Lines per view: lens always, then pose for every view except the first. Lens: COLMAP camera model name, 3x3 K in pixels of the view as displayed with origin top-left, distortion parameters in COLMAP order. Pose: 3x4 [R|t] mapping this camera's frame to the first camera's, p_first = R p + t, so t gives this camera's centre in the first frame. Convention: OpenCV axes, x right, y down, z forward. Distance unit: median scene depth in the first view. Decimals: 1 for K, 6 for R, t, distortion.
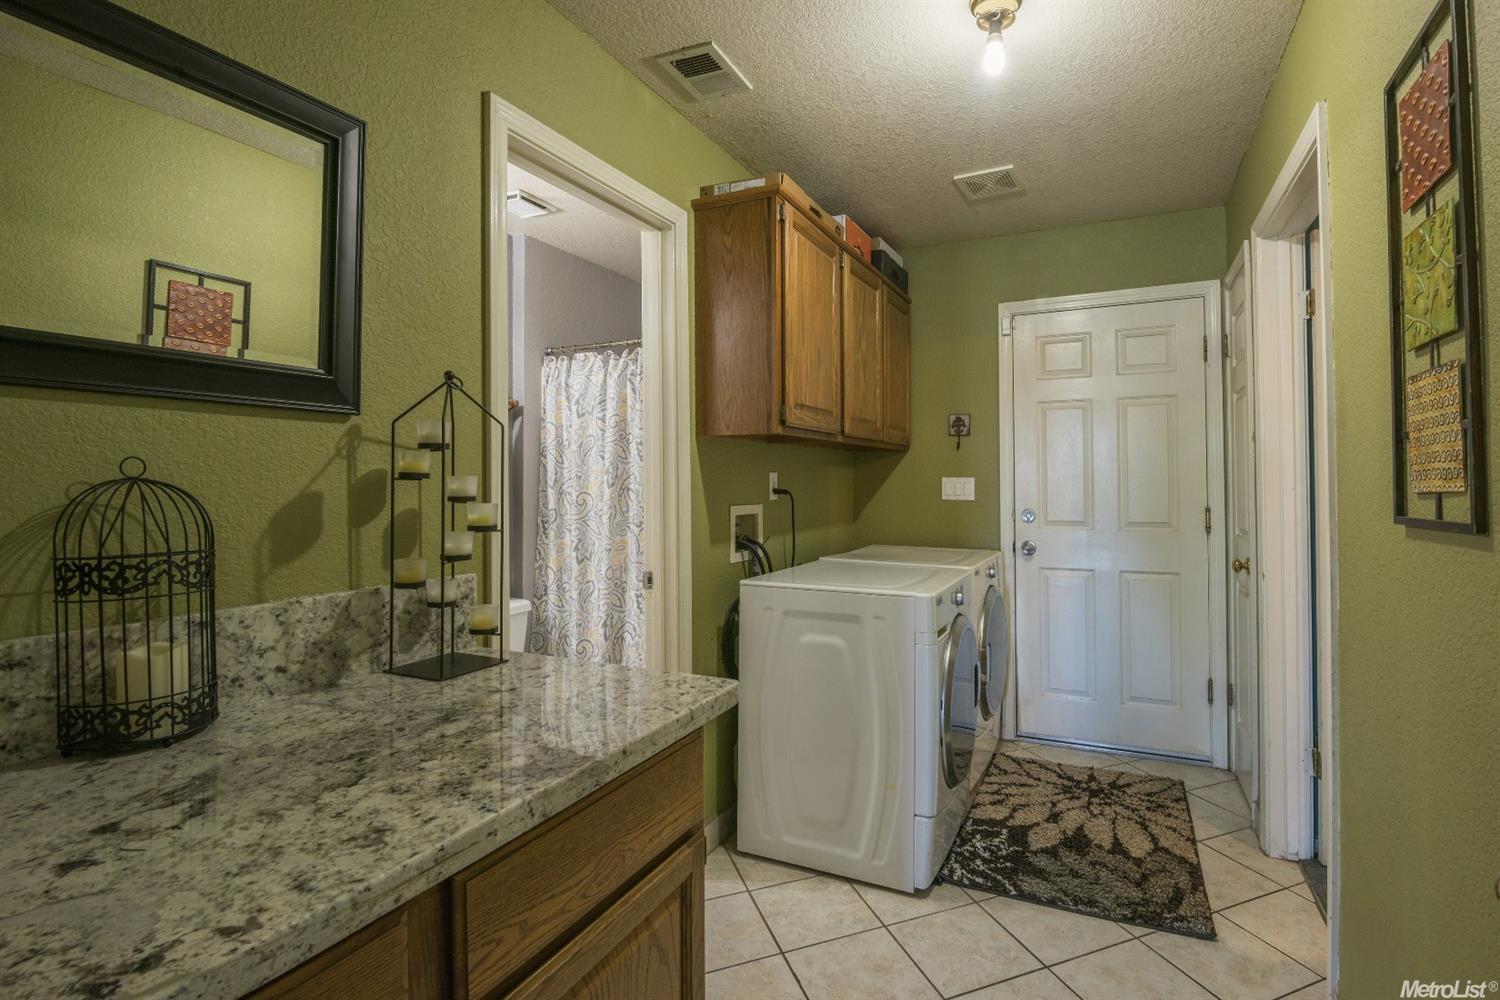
lens RADIAL K [[690.8, 0, 794.4], [0, 690.8, 474.9], [0, 0, 1]] dist [0.000147, -0.012822]
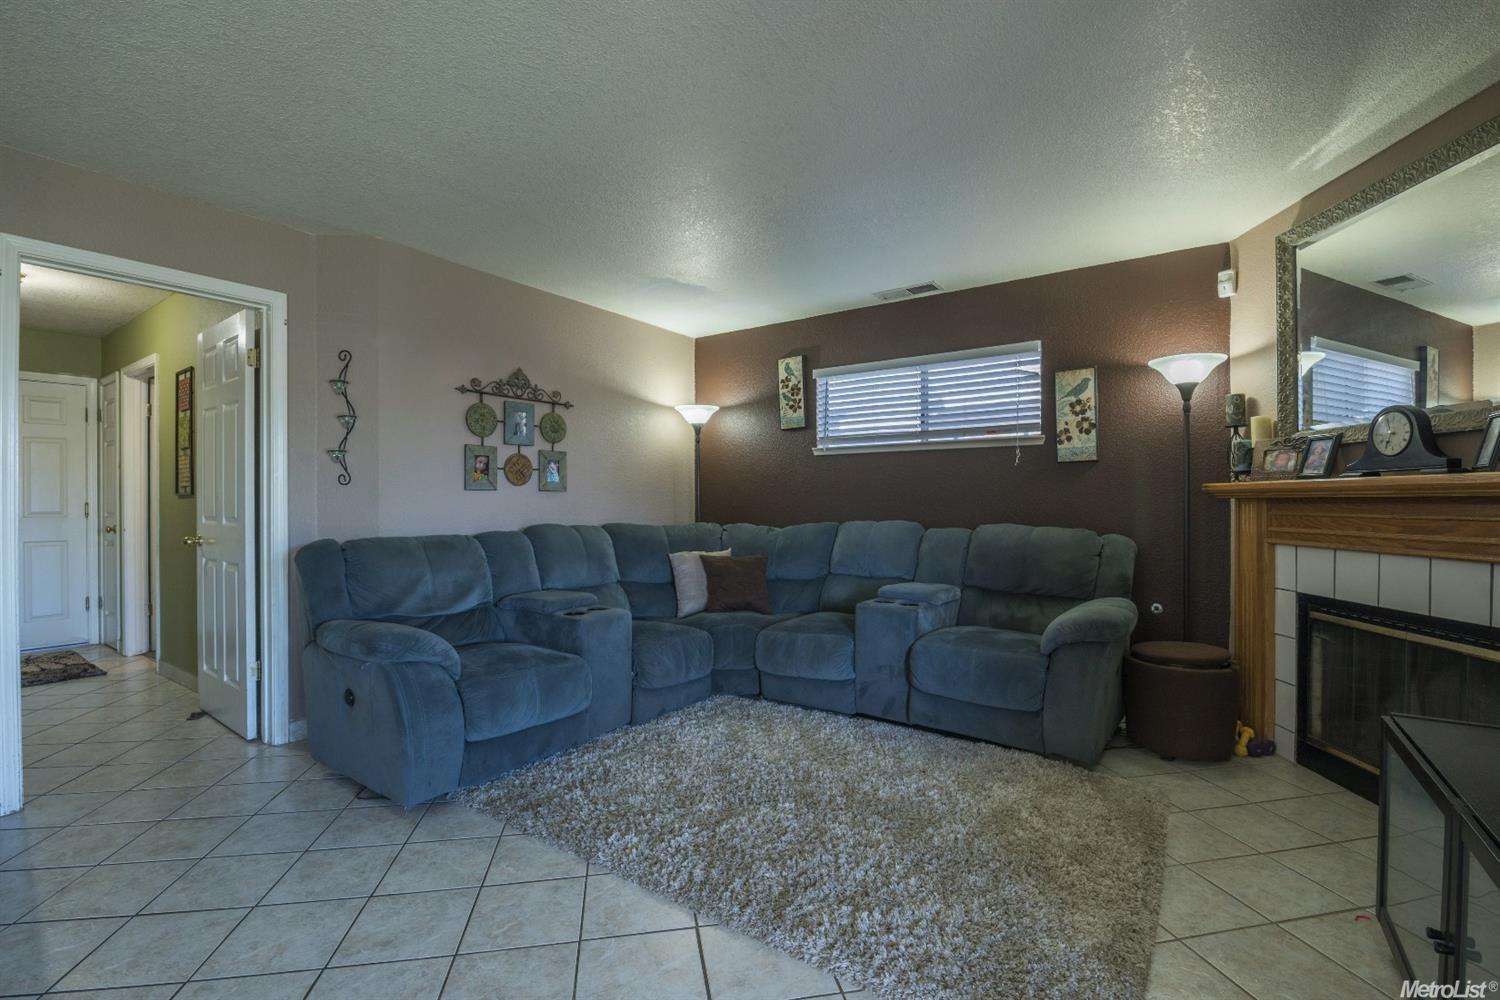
lens RADIAL K [[649.2, 0, 751.7], [0, 649.2, 501.1], [0, 0, 1]] dist [-0.000661, -0.010509]
pose [[0.165498, 0.007993, 0.986178, -0.534564], [-0.009688, 0.999932, -0.006478, 0.025348], [-0.986163, -0.008482, 0.165564, -0.694091]]
